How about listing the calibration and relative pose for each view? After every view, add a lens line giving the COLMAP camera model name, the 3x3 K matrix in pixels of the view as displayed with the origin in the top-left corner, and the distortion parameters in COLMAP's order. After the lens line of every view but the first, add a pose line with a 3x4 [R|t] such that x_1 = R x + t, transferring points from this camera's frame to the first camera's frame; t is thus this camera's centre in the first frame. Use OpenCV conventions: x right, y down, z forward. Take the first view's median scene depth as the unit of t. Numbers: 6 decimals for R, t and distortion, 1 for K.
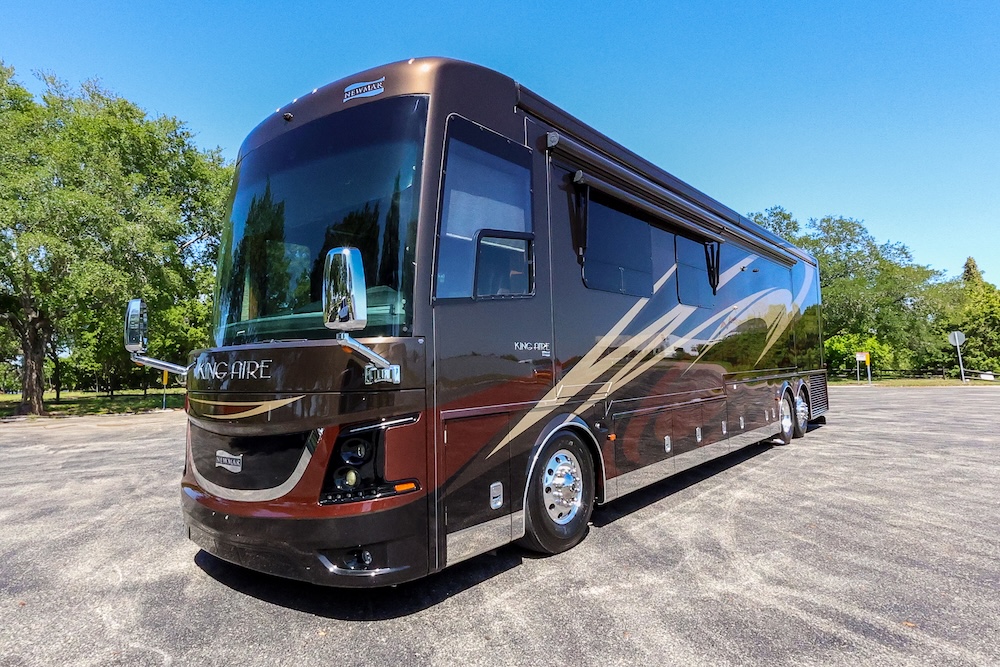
lens RADIAL K [[604.2, 0, 500.0], [0, 604.2, 333.5], [0, 0, 1]] dist [0.036377, -0.001819]
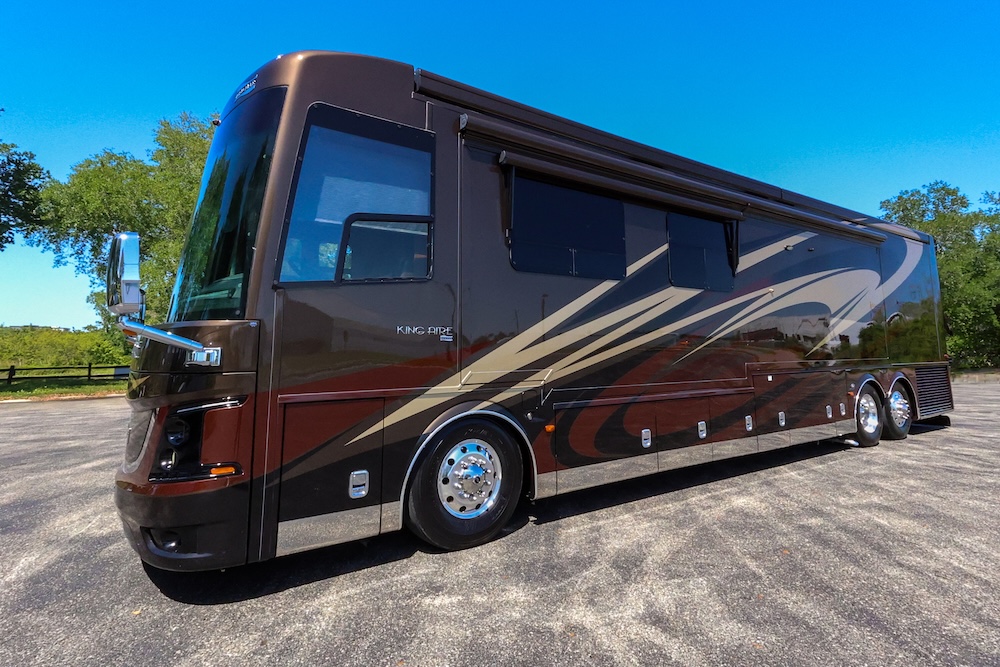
lens RADIAL K [[541.1, 0, 502.4], [0, 541.1, 293.2], [0, 0, 1]] dist [0.037265, 0.001278]
pose [[0.960681, -0.010883, -0.277440, 0.394408], [-0.002303, 0.998885, -0.047158, 0.002055], [0.277643, 0.045943, 0.959585, 0.181010]]
